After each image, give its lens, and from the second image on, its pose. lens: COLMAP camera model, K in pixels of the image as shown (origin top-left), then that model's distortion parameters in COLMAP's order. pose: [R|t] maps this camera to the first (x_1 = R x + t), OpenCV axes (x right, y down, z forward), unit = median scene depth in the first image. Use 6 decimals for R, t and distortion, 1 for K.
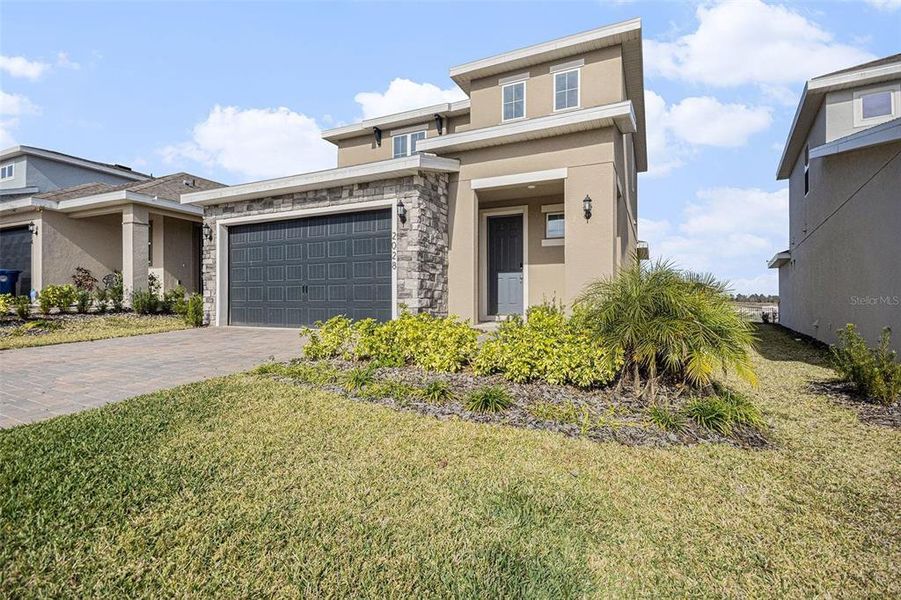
lens RADIAL K [[423.8, 0, 450.5], [0, 423.8, 300.0], [0, 0, 1]] dist [-0.002537, -0.000004]
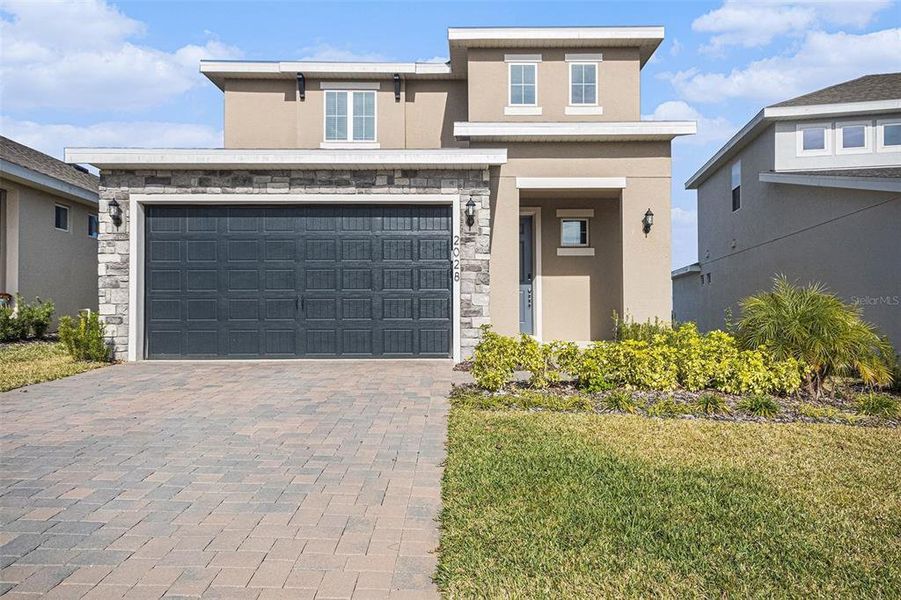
lens RADIAL K [[599.9, 0, 479.4], [0, 599.9, 300.9], [0, 0, 1]] dist [0.006723, 0.001251]
pose [[0.899291, 0.006330, 0.437304, -0.525040], [0.001417, 0.999848, -0.017388, -0.012403], [-0.437348, 0.016257, 0.899145, -0.050283]]
